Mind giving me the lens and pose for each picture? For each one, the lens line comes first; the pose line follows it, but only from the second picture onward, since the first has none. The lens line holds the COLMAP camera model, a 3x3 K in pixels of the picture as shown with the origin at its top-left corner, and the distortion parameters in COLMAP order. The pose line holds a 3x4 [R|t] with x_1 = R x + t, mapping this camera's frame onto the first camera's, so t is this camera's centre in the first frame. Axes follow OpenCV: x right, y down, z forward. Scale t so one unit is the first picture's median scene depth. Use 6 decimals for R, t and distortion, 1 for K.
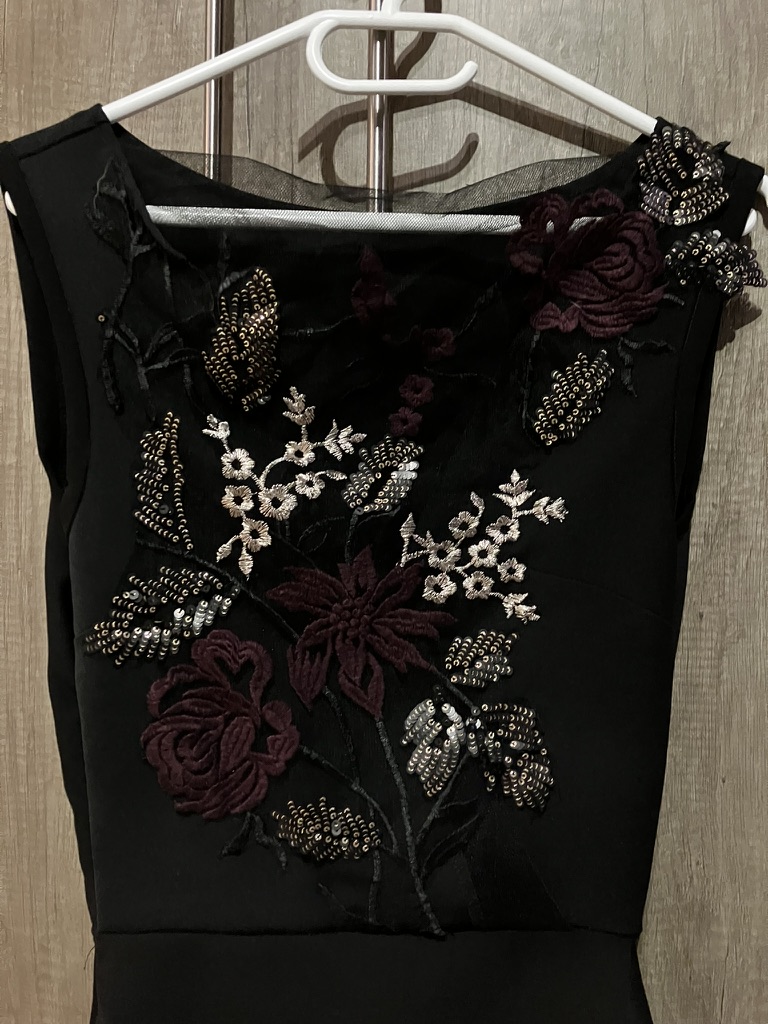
lens RADIAL K [[830.8, 0, 388.7], [0, 830.8, 522.8], [0, 0, 1]] dist [0.054642, -0.068546]
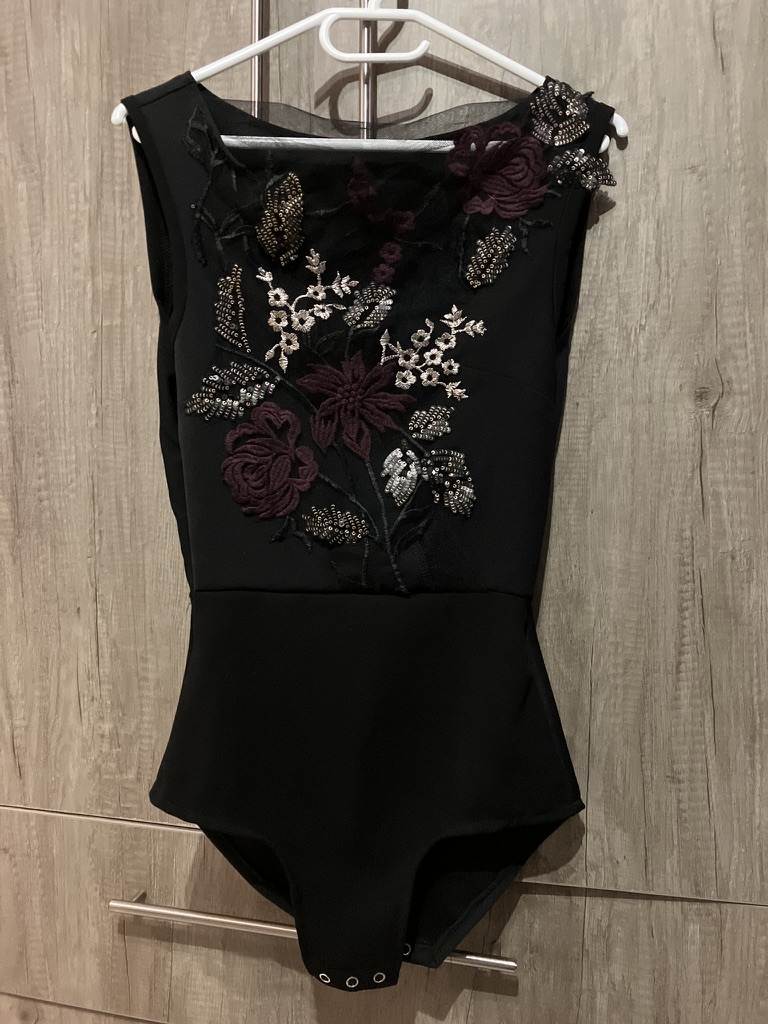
lens RADIAL K [[830.8, 0, 390.3], [0, 830.8, 509.9], [0, 0, 1]] dist [0.054642, -0.068546]
pose [[0.999900, -0.003909, -0.013606, 0.052079], [0.004194, 0.999770, 0.021027, 0.291283], [0.013520, -0.021082, 0.999686, -0.583587]]
